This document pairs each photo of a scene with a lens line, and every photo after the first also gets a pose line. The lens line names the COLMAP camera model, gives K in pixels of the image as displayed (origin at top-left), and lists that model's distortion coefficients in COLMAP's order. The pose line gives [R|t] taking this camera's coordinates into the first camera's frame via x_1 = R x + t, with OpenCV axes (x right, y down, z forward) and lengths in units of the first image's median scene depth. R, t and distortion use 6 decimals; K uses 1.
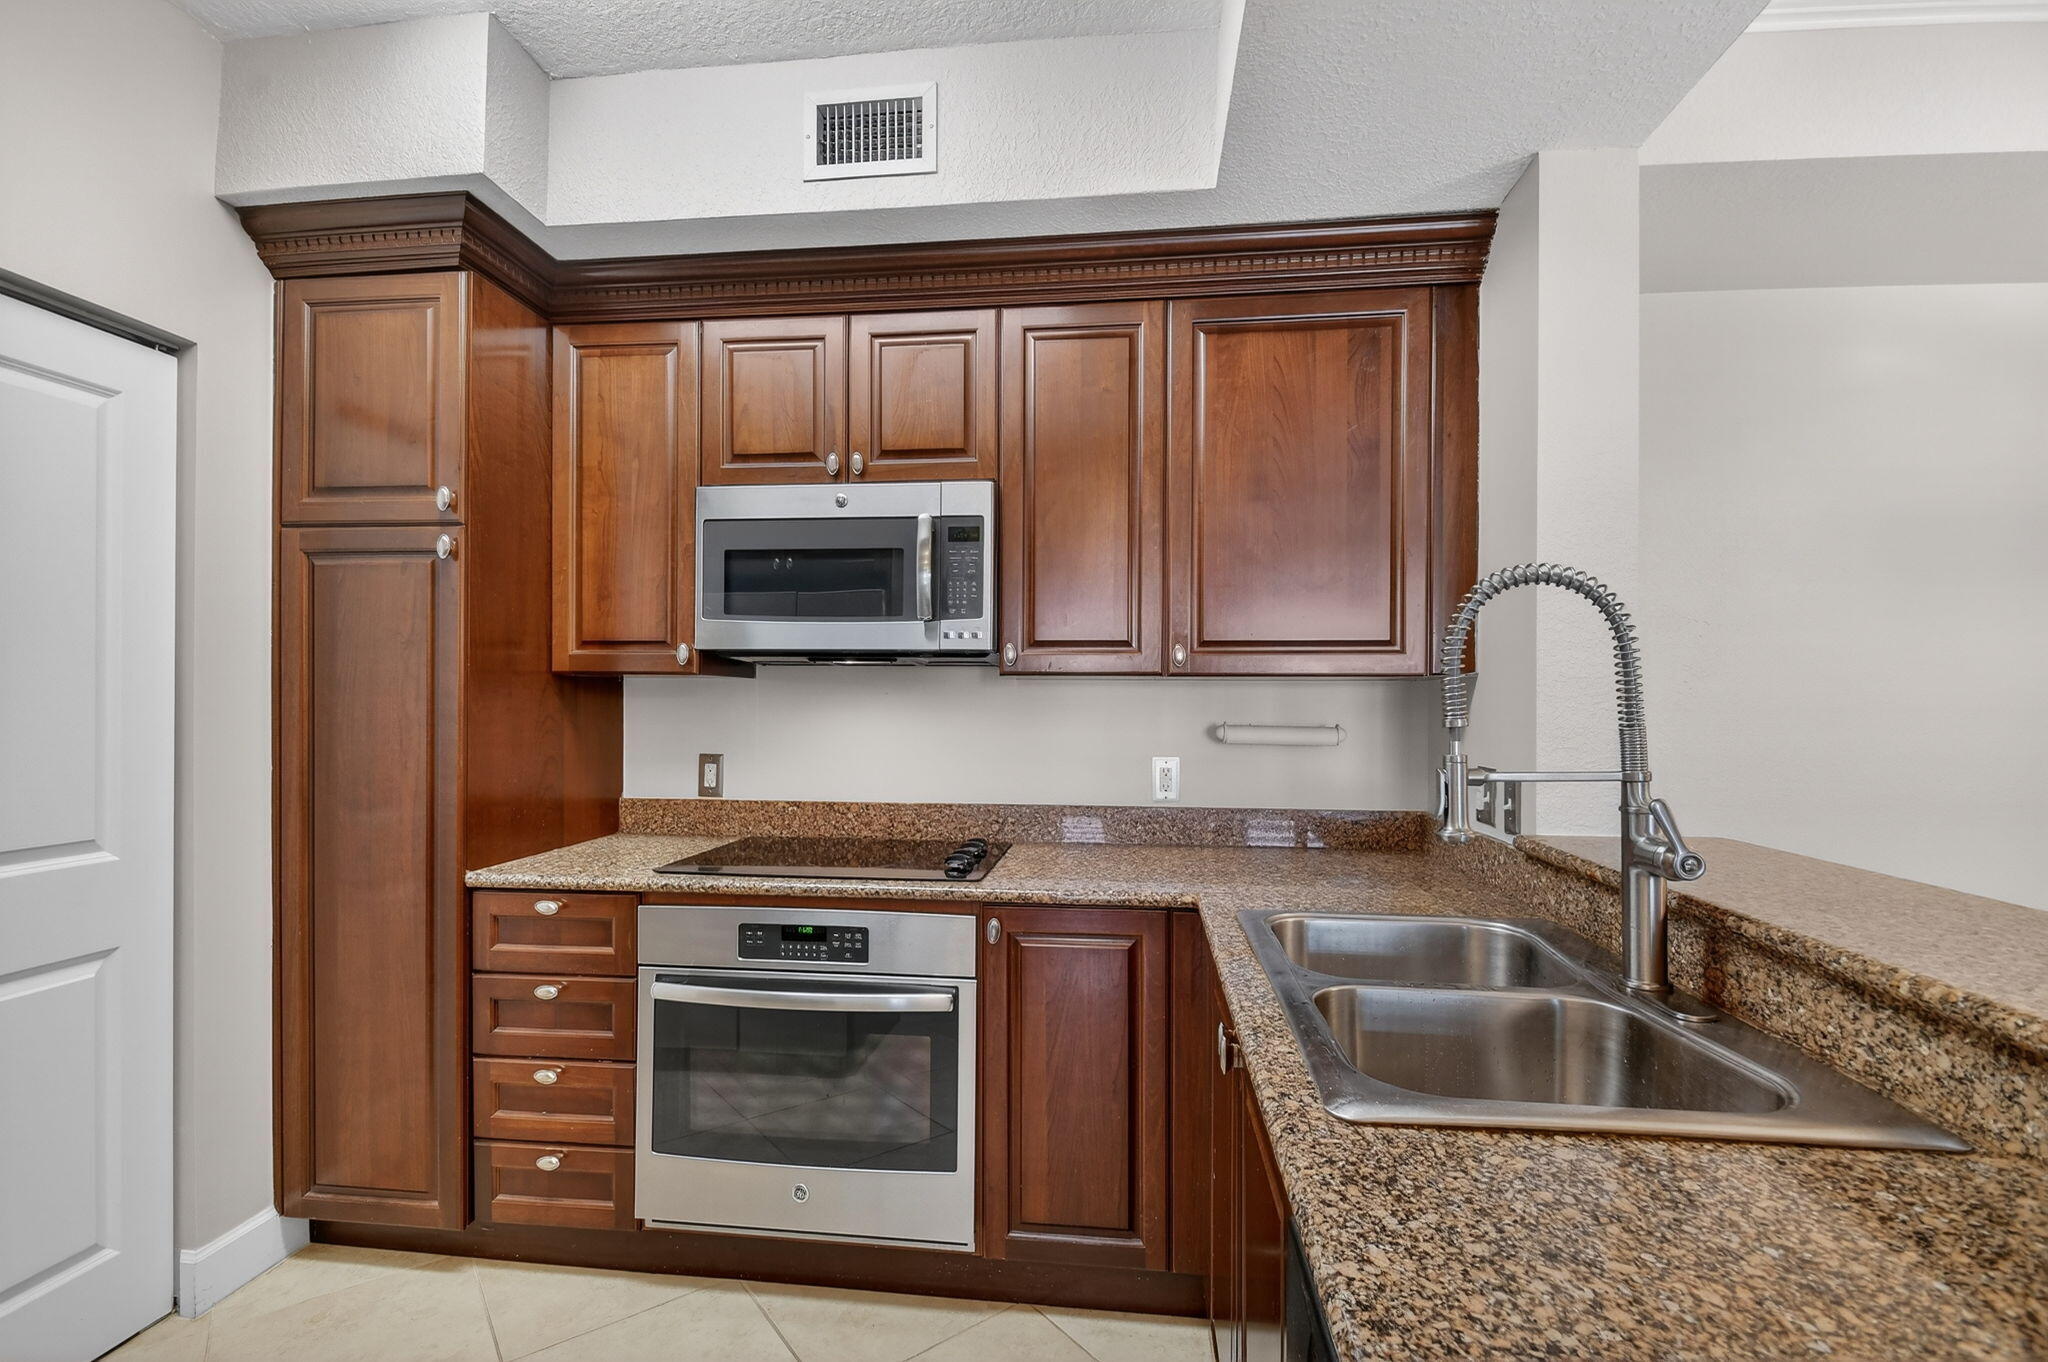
lens RADIAL K [[889.2, 0, 1026.9], [0, 889.2, 698.4], [0, 0, 1]] dist [0.008072, -0.012517]
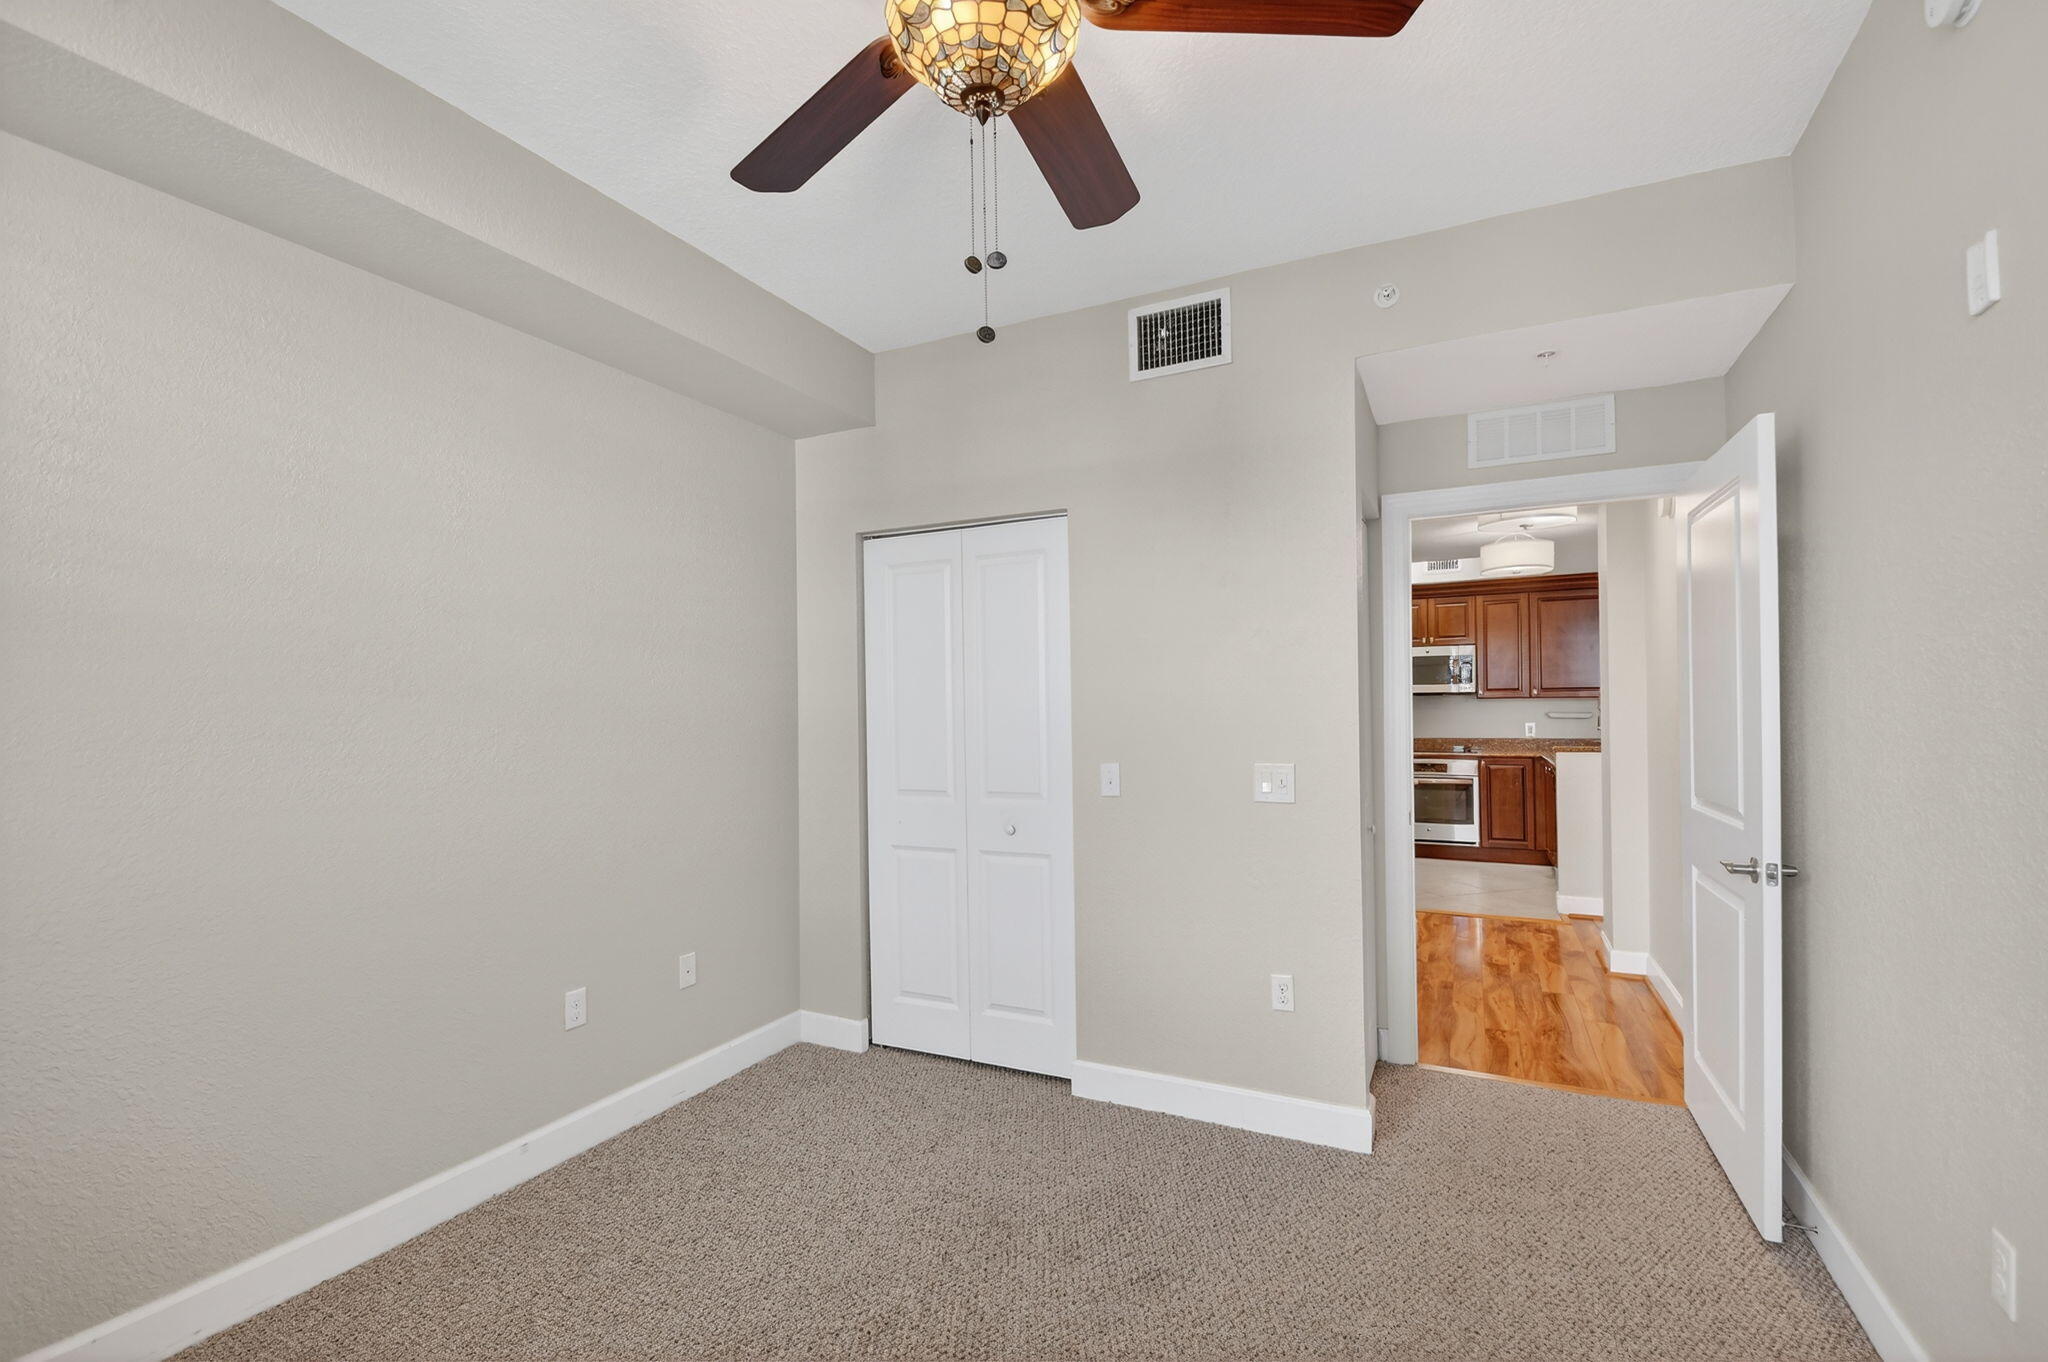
lens RADIAL K [[889.2, 0, 1026.9], [0, 889.2, 698.4], [0, 0, 1]] dist [0.008072, -0.012517]
pose [[0.941891, -0.015333, -0.335568, -0.598692], [0.008442, 0.999723, -0.021985, 0.039971], [0.335812, 0.017875, 0.941759, -3.324753]]
